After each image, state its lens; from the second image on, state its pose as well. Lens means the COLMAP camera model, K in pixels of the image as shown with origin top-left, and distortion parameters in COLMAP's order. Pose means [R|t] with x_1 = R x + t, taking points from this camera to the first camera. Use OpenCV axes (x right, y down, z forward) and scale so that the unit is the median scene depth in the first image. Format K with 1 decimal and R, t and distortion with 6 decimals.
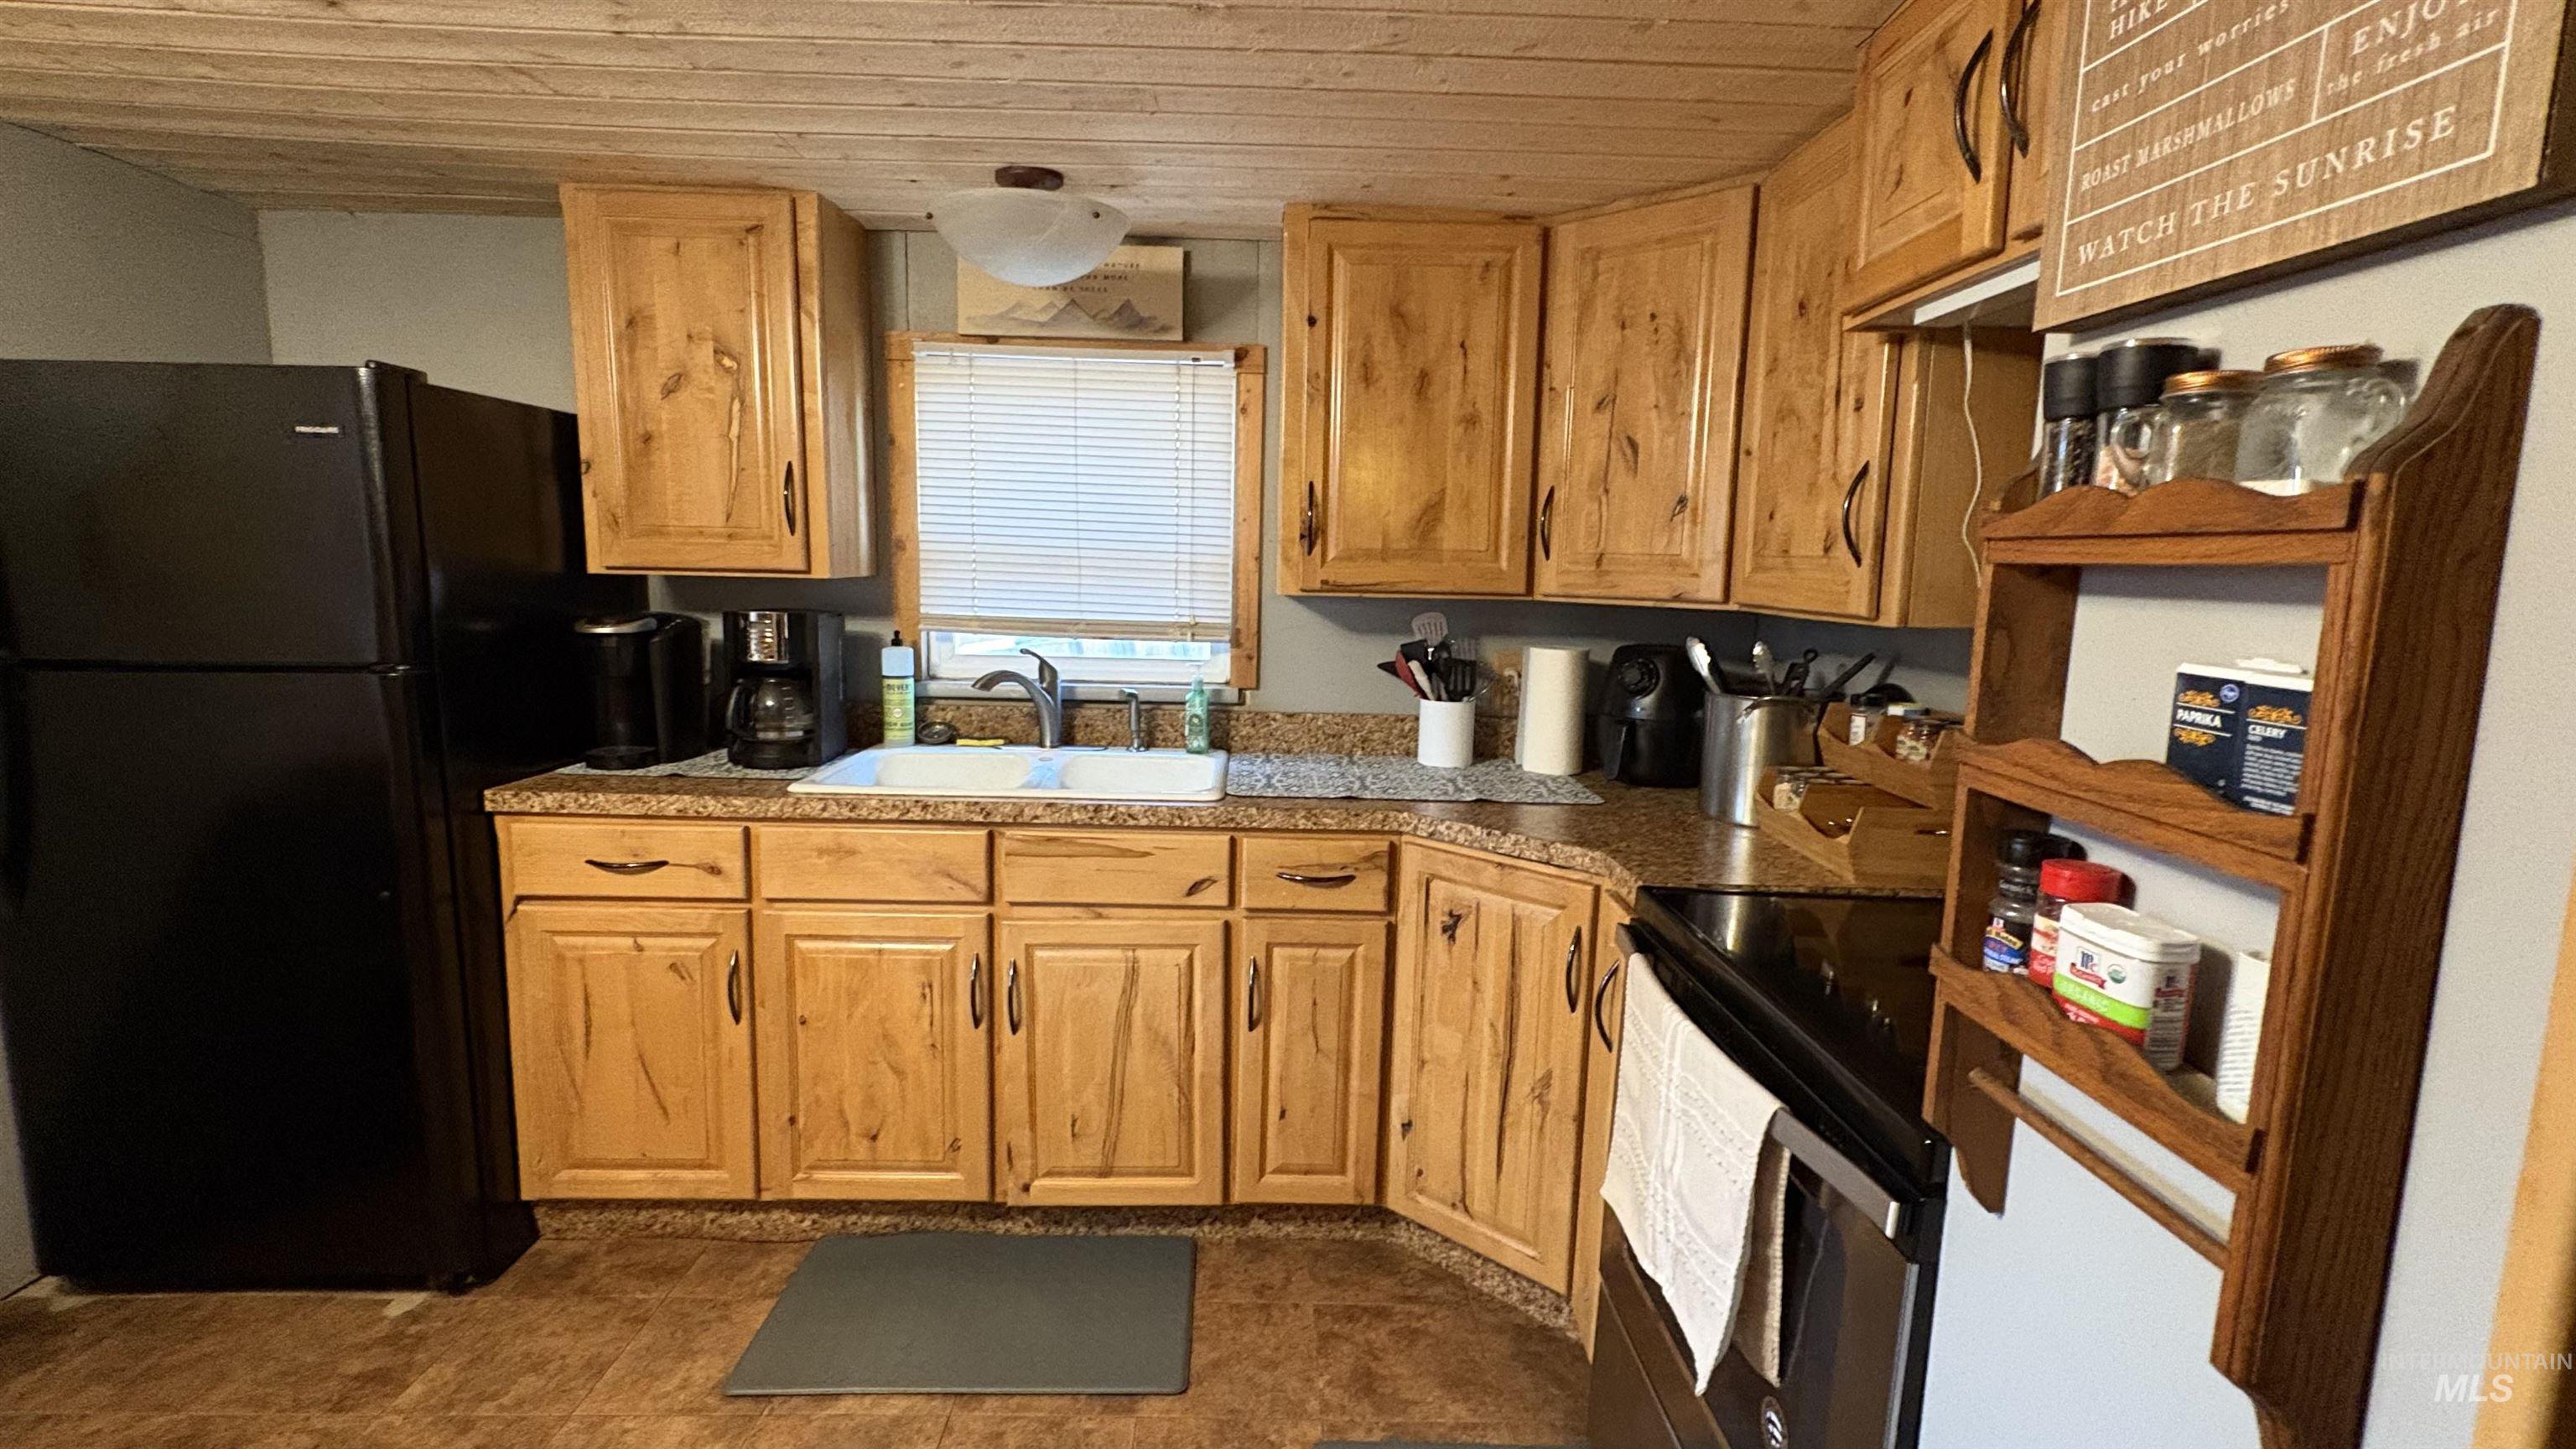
lens RADIAL K [[1151.8, 0, 1284.6], [0, 1151.8, 722.7], [0, 0, 1]] dist [-0.002240, 0.000816]
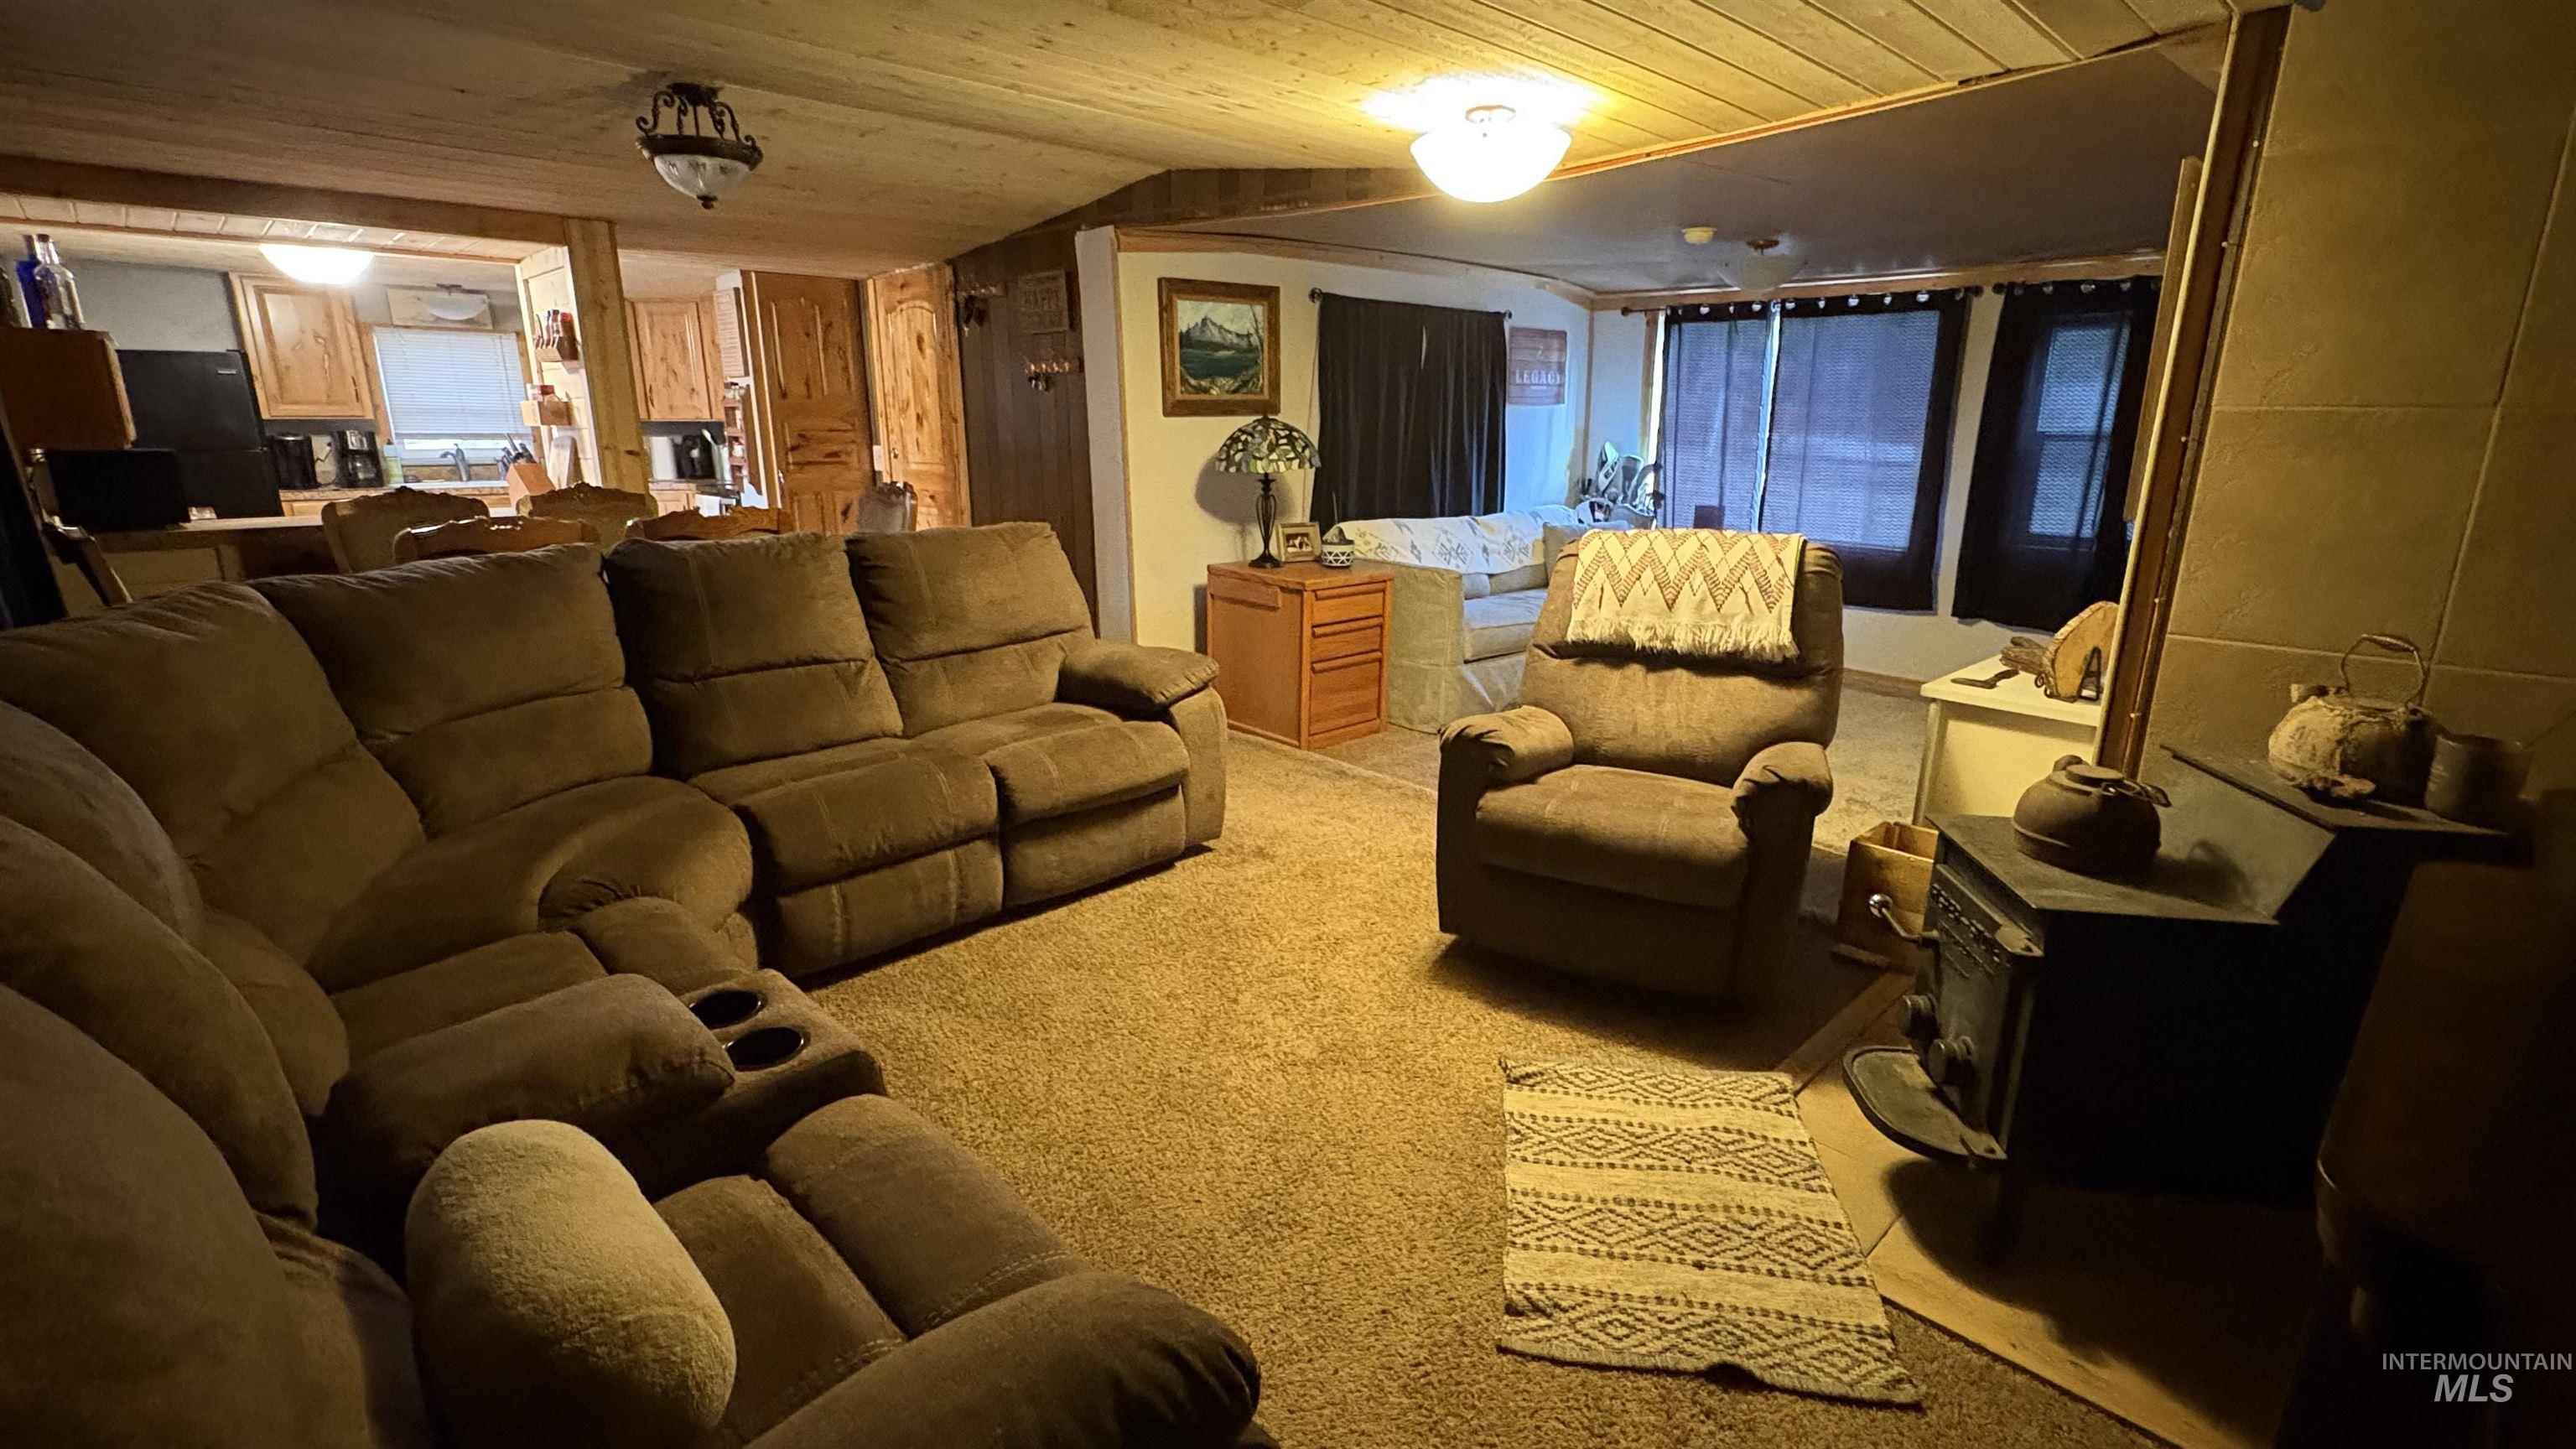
lens RADIAL K [[1151.8, 0, 1289.6], [0, 1151.8, 724.7], [0, 0, 1]] dist [-0.002240, 0.000816]
pose [[0.738261, -0.195380, 0.645598, -0.716181], [0.110828, 0.979258, 0.169622, 0.381823], [-0.665348, -0.053675, 0.744601, -2.654048]]
